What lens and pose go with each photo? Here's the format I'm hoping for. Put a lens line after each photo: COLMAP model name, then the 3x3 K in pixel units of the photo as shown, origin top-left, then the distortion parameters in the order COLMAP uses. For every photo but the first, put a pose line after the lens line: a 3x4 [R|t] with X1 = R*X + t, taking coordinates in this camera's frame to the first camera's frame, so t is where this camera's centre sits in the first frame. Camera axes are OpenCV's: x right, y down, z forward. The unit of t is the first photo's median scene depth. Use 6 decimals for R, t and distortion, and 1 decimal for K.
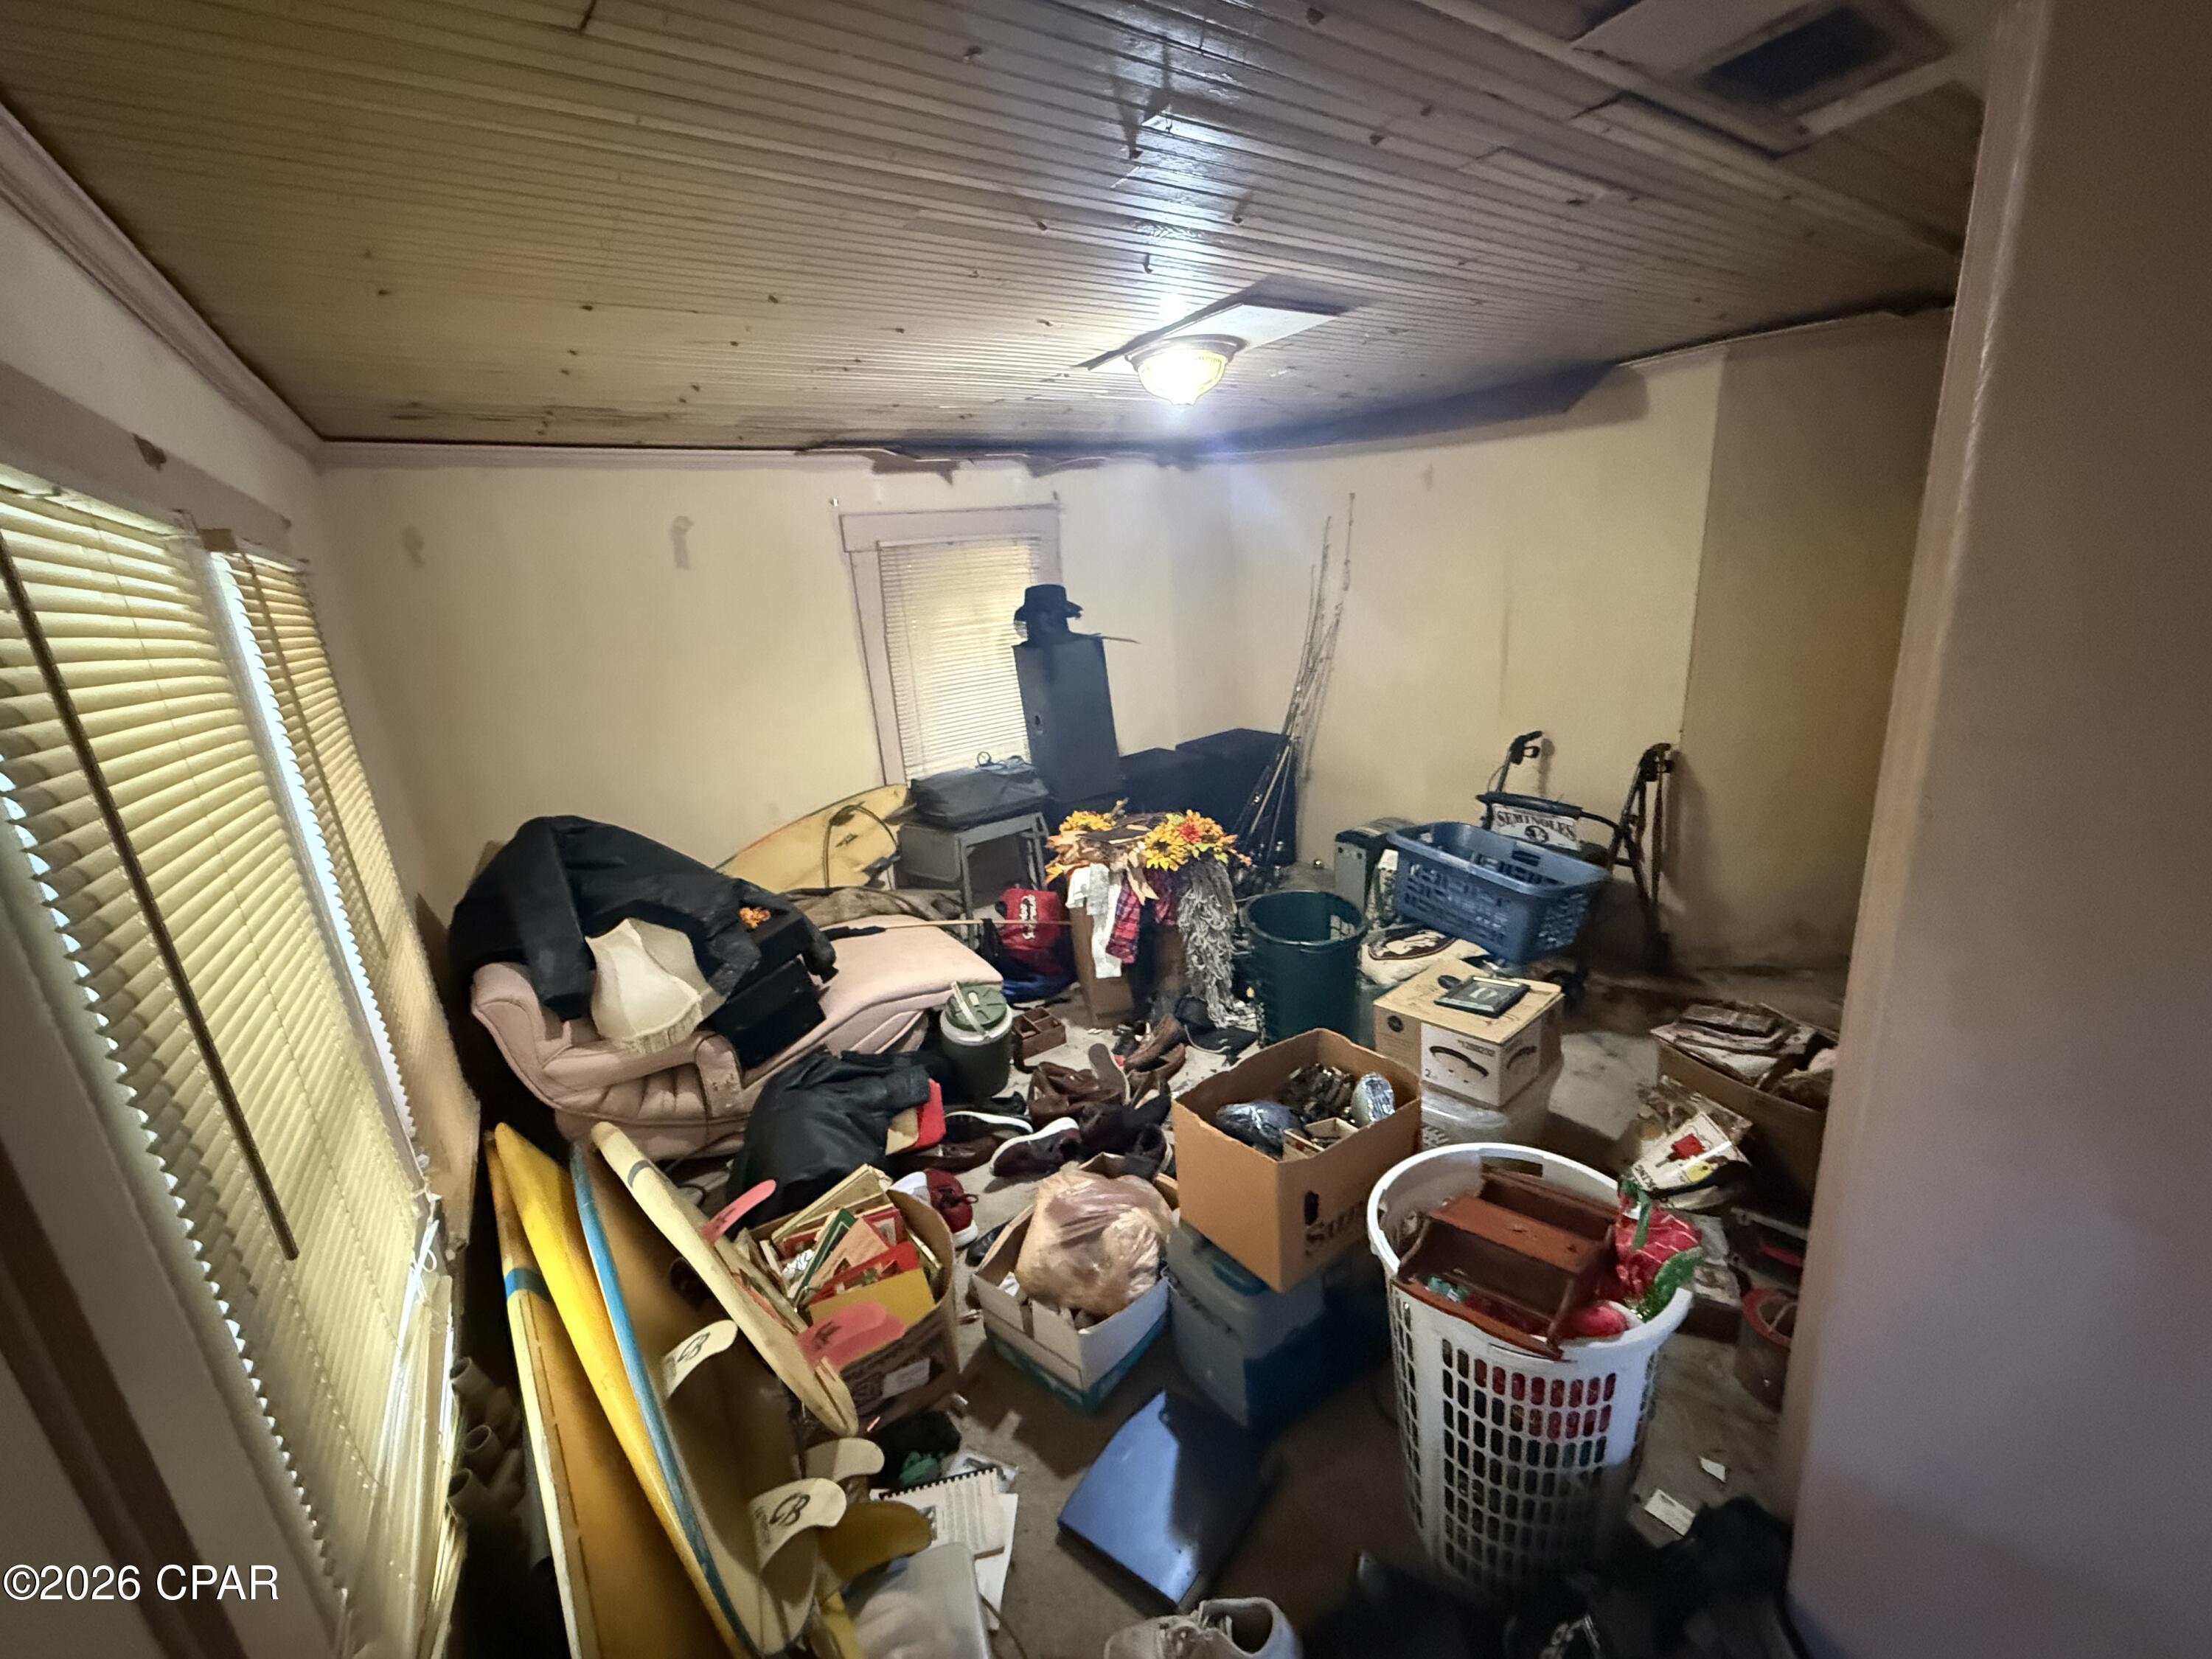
lens RADIAL K [[873.0, 0, 1100.6], [0, 873.0, 828.8], [0, 0, 1]] dist [-0.003355, -0.000122]
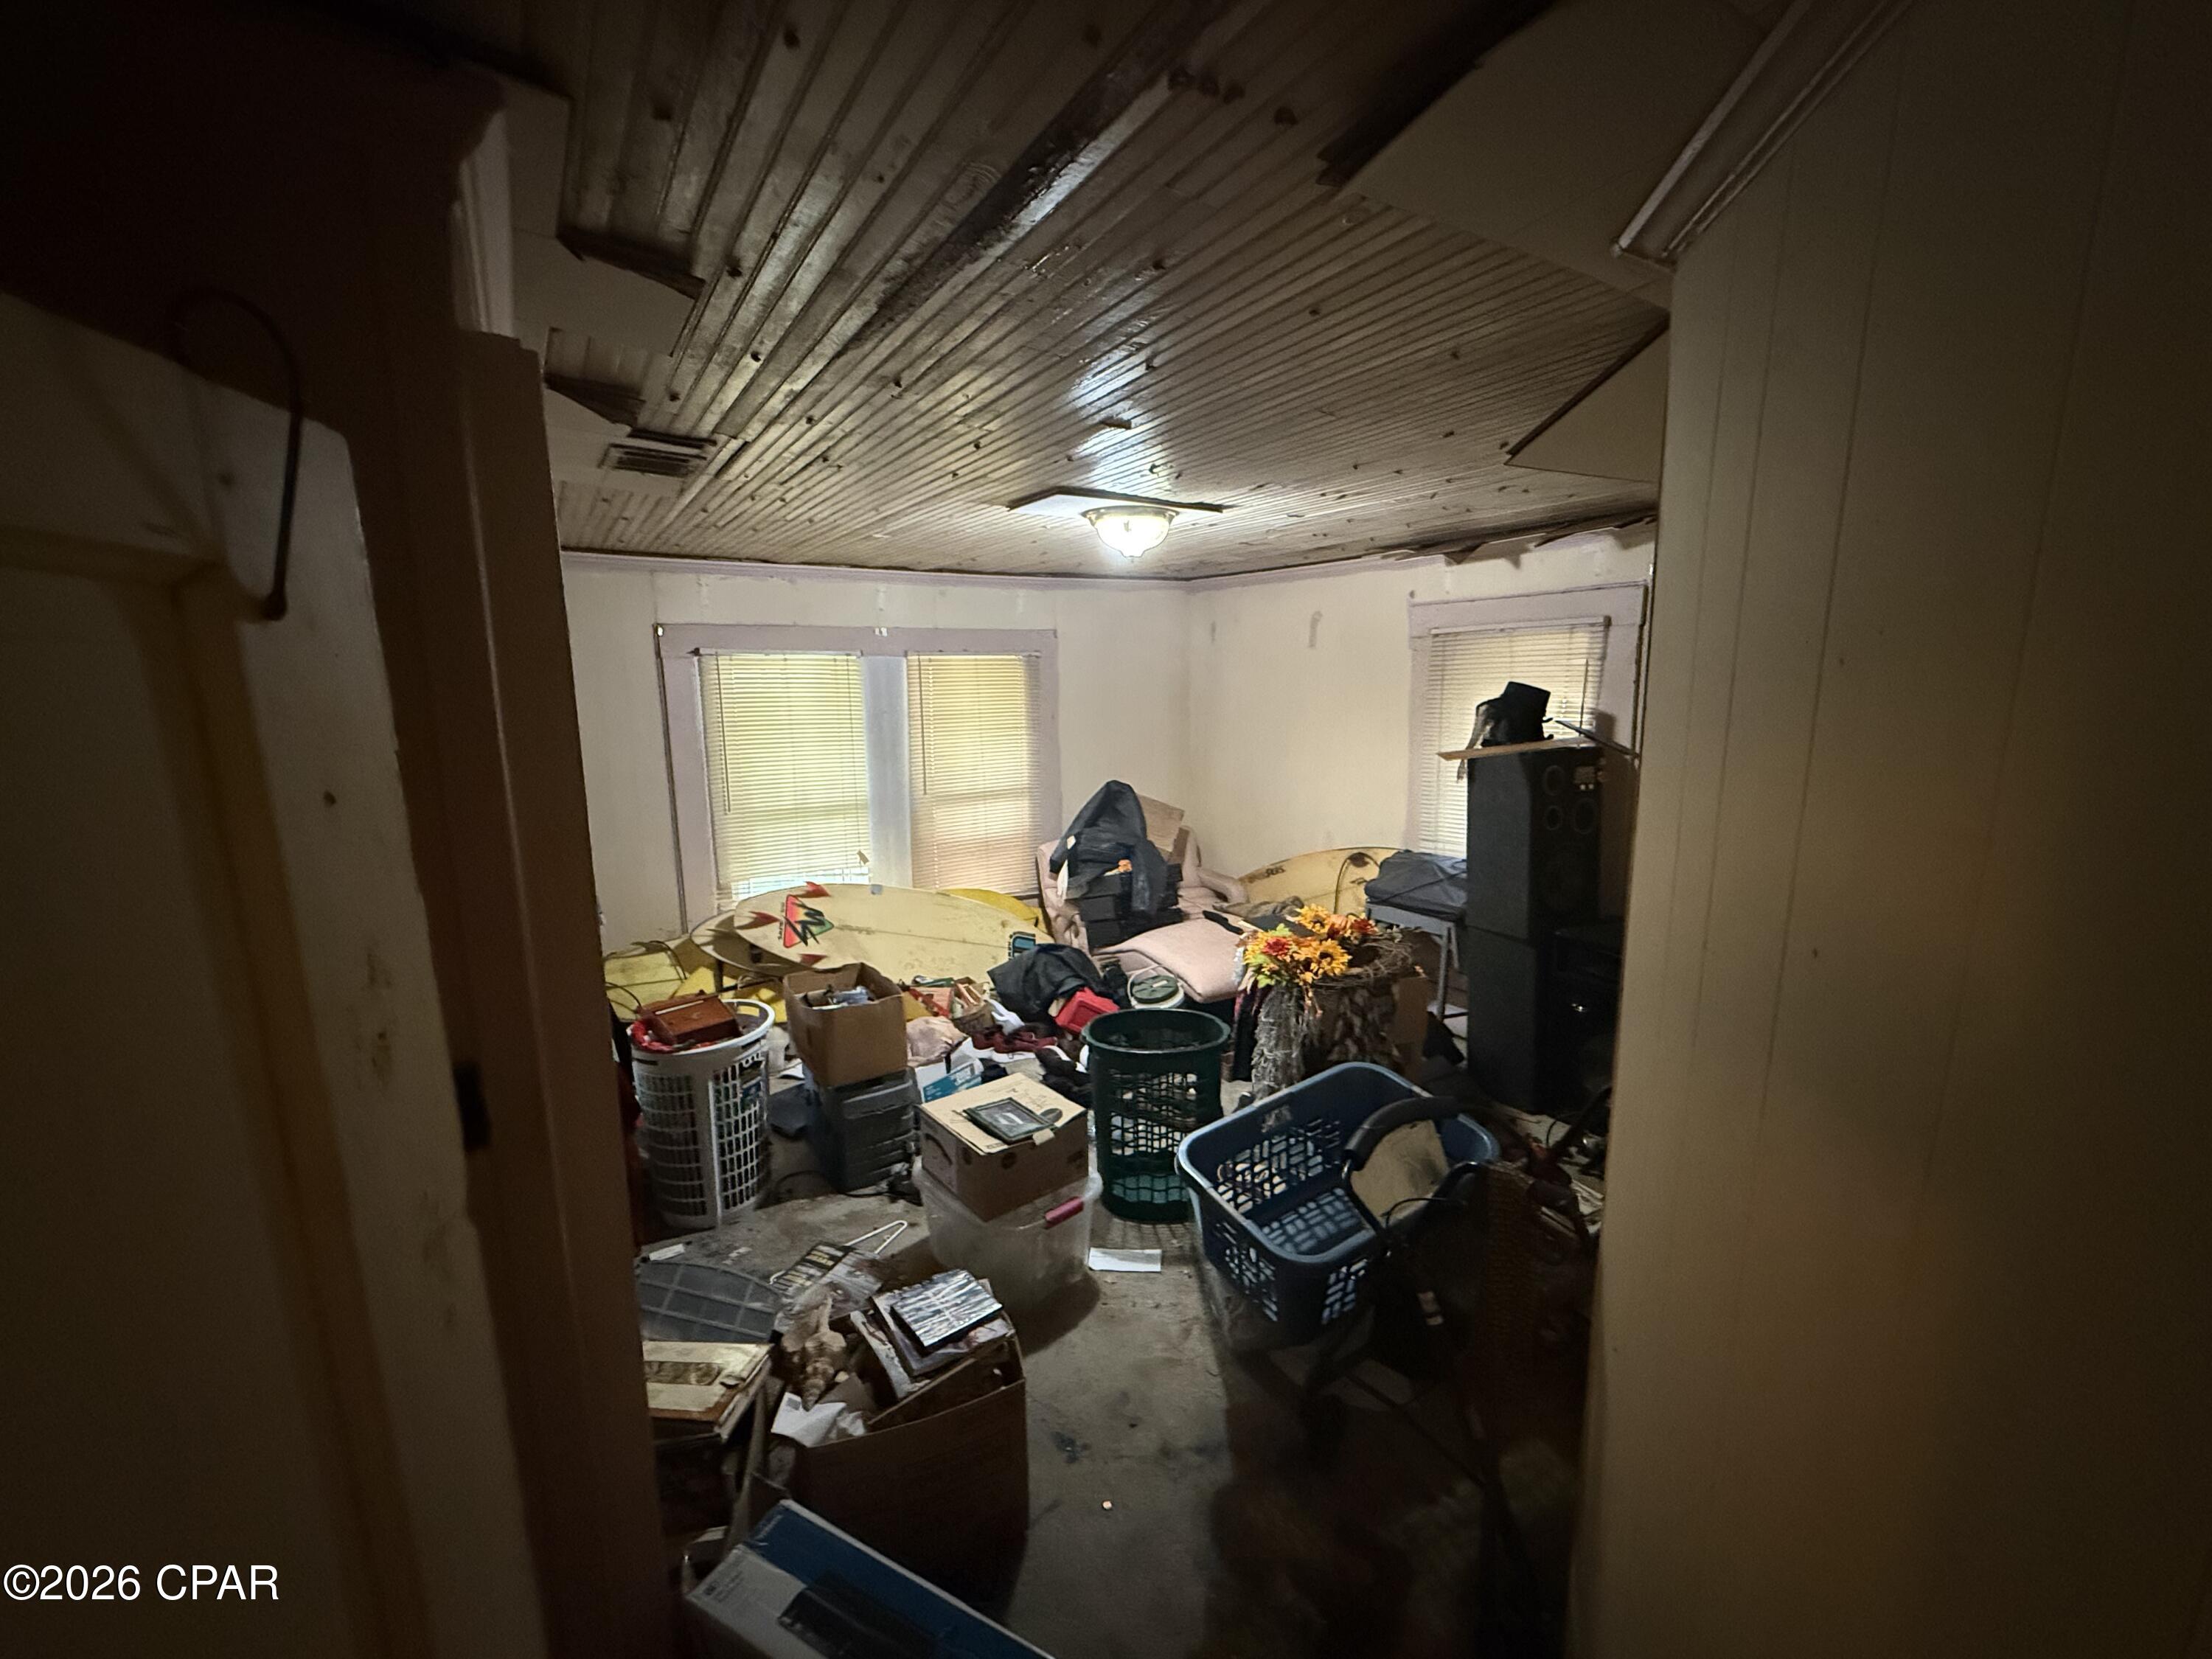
lens RADIAL K [[873.0, 0, 1106.6], [0, 873.0, 822.1], [0, 0, 1]] dist [-0.003355, -0.000122]
pose [[-0.004158, 0.248753, -0.968558, 0.831835], [-0.248733, 0.937869, 0.241939, -0.261318], [0.968563, 0.241919, 0.057973, 0.594621]]
